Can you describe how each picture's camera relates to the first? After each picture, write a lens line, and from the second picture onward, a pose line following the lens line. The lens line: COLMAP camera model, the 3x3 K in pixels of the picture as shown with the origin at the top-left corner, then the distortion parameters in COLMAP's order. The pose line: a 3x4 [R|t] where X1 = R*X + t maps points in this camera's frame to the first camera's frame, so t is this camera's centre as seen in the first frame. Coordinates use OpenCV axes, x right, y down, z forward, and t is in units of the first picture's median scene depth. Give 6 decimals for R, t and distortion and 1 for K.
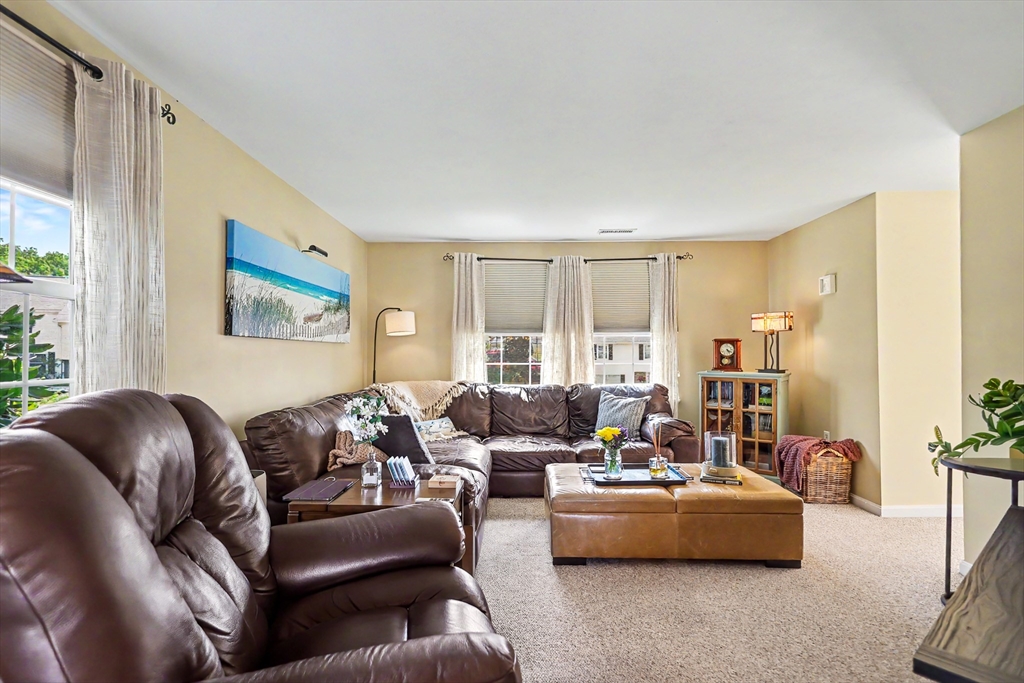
lens RADIAL K [[496.7, 0, 512.0], [0, 496.7, 341.5], [0, 0, 1]] dist [0.001427, -0.000024]
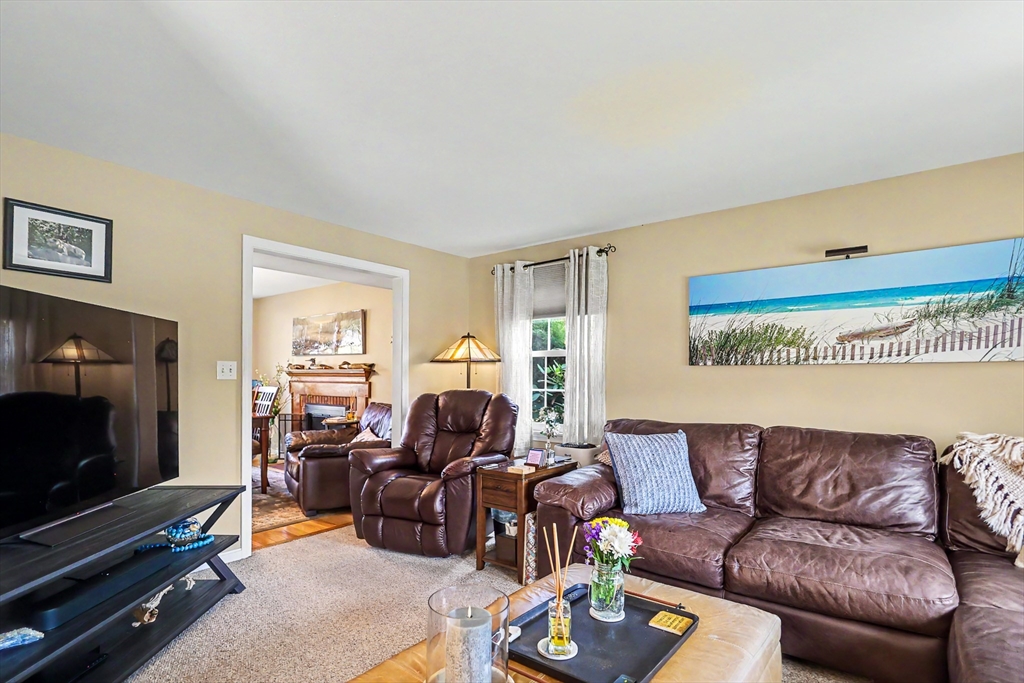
lens RADIAL K [[511.4, 0, 500.5], [0, 511.4, 376.8], [0, 0, 1]] dist [0.000969, 0.000303]
pose [[-0.618541, -0.007102, -0.785720, 0.786915], [0.015426, 0.999657, -0.021179, 0.037215], [0.785601, -0.025221, -0.618219, 1.414585]]
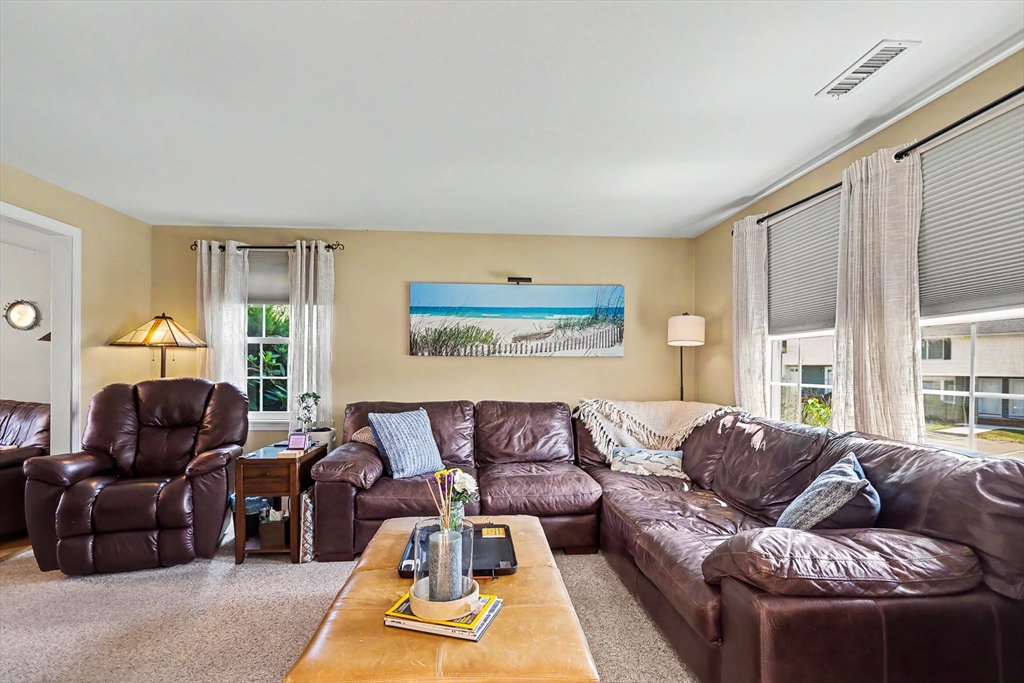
lens RADIAL K [[511.4, 0, 500.5], [0, 511.4, 376.8], [0, 0, 1]] dist [0.000969, 0.000303]
pose [[0.077651, 0.014139, -0.996880, 1.063284], [0.021319, 0.999647, 0.015839, 0.034742], [0.996753, -0.022482, 0.077322, 1.138199]]
